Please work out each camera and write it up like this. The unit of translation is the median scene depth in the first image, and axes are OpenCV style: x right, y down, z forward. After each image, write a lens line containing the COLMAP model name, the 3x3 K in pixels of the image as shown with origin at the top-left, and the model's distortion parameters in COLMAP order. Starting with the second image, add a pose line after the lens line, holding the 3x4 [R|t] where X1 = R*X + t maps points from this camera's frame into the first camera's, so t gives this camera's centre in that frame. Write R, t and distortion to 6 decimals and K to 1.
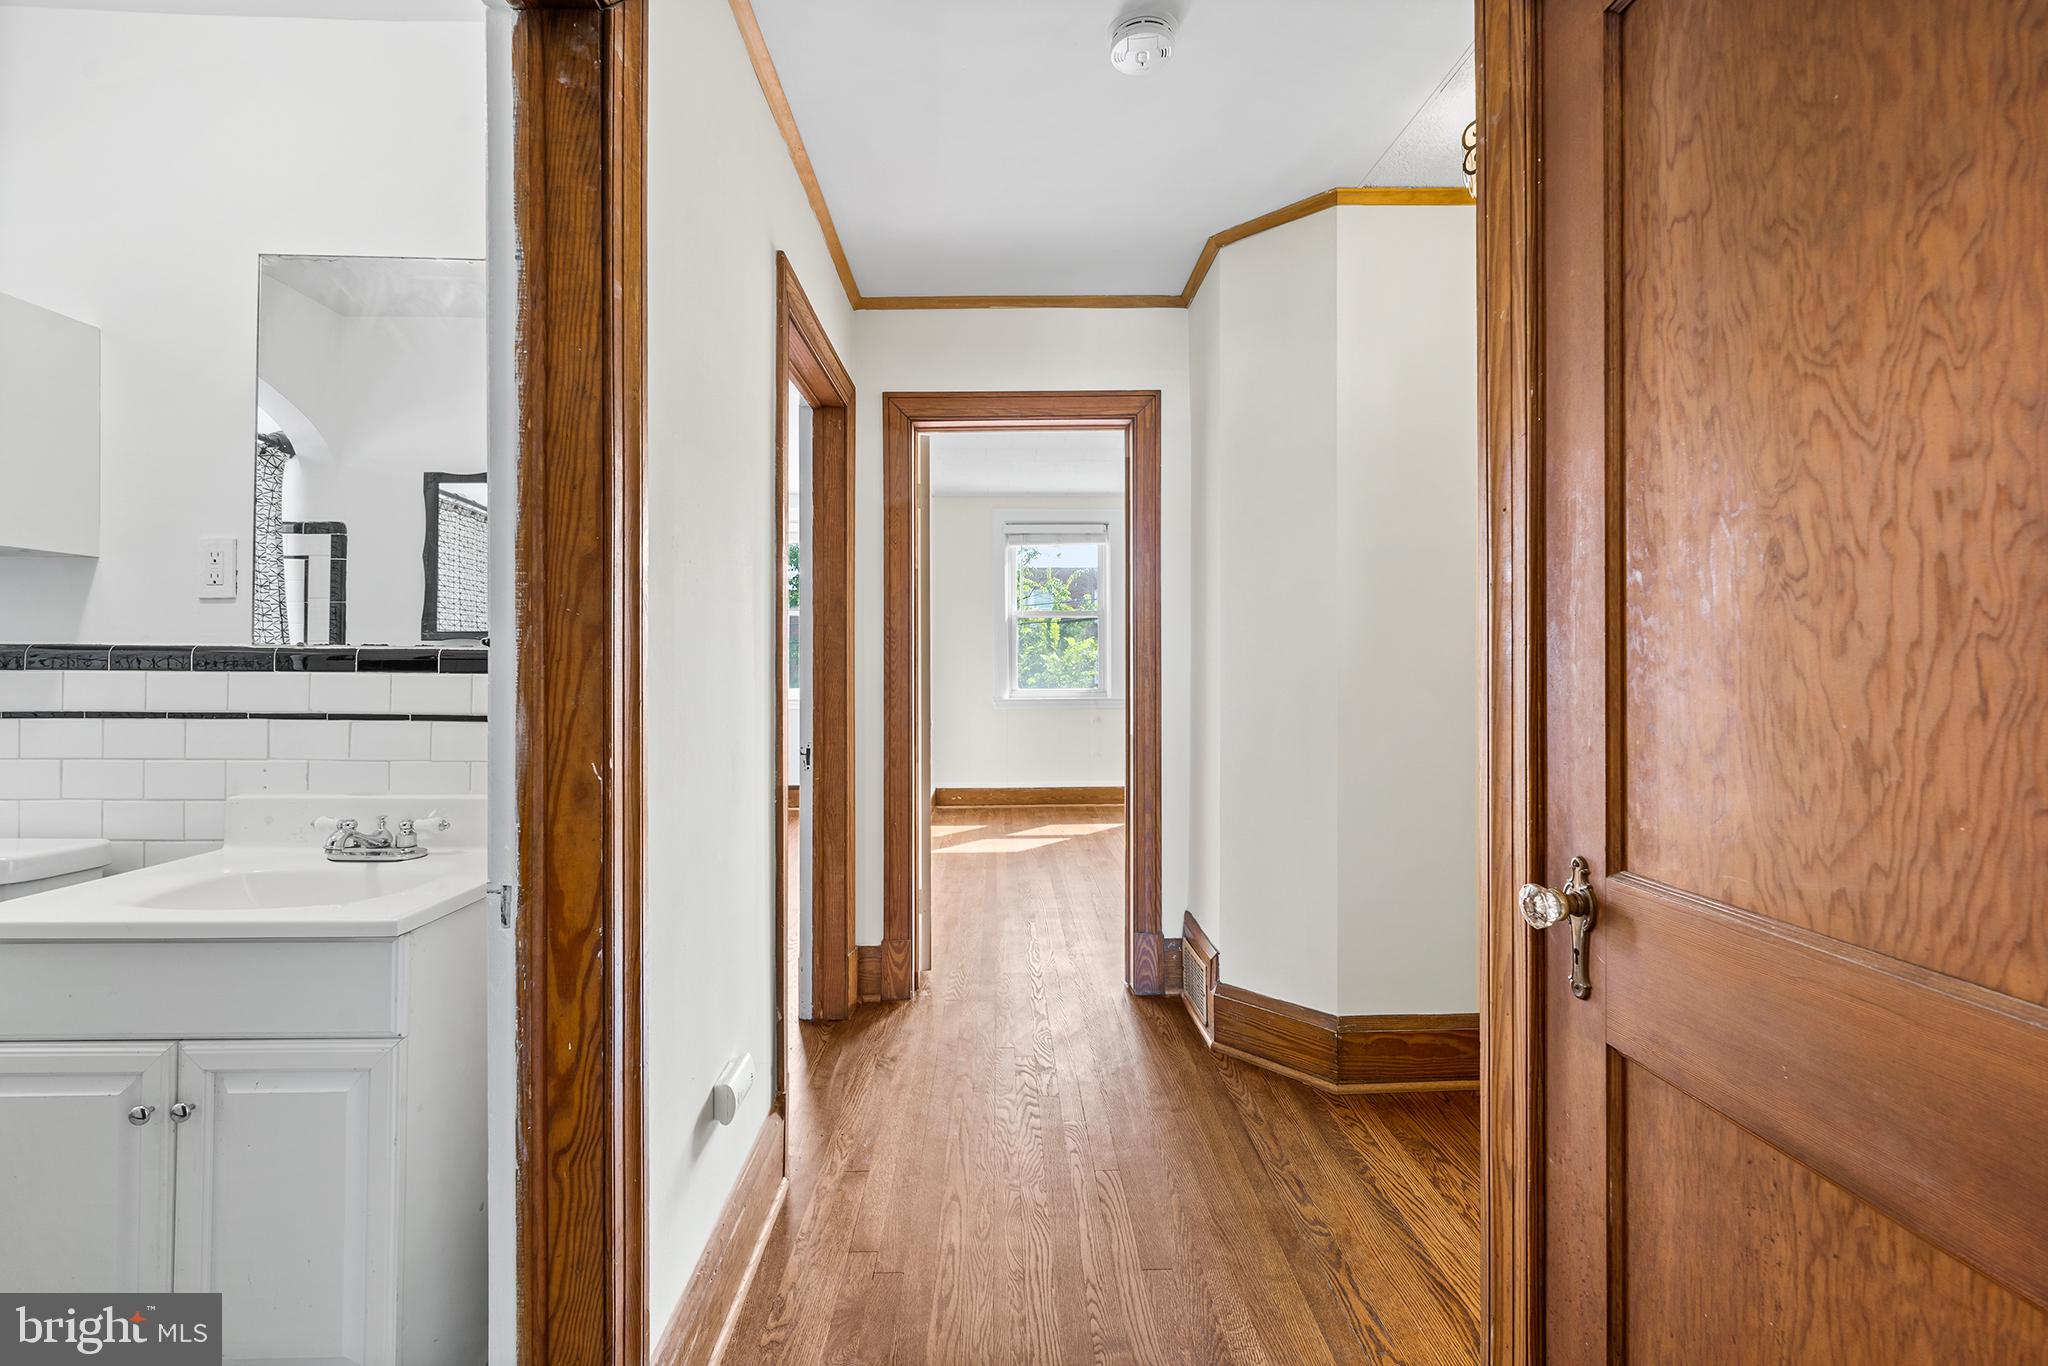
lens RADIAL K [[900.3, 0, 1015.3], [0, 900.3, 662.7], [0, 0, 1]] dist [0.014835, 0.000020]
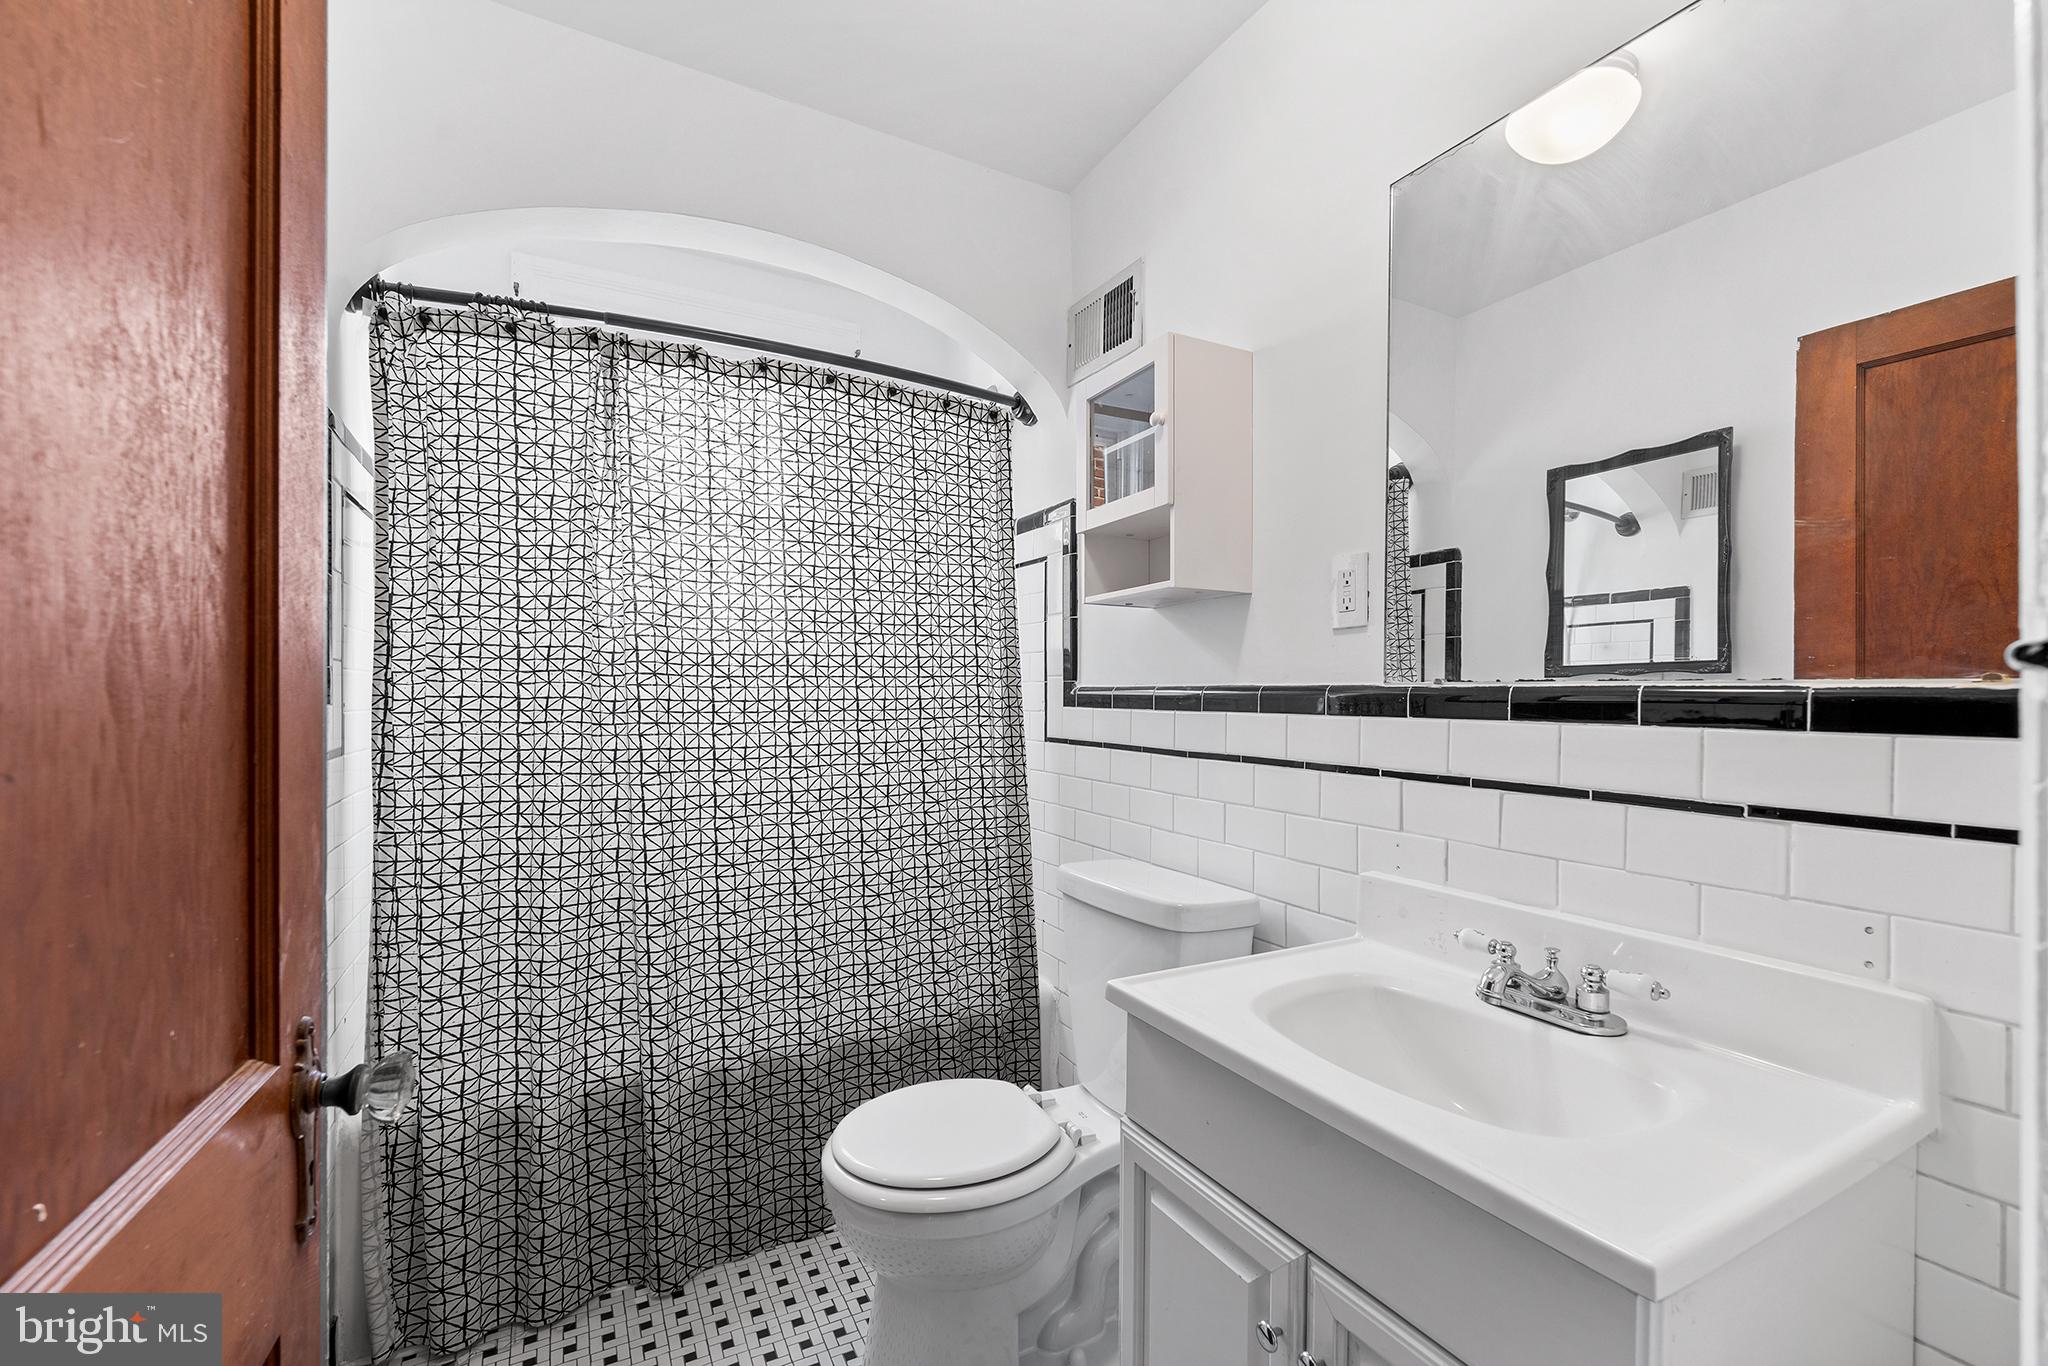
lens RADIAL K [[860.5, 0, 1024.7], [0, 860.5, 704.4], [0, 0, 1]] dist [-0.000532, -0.000291]
pose [[0.471322, 0.008710, -0.881918, -0.324747], [-0.001009, 0.999956, 0.009337, -0.007822], [0.881961, -0.003510, 0.471310, 0.369843]]
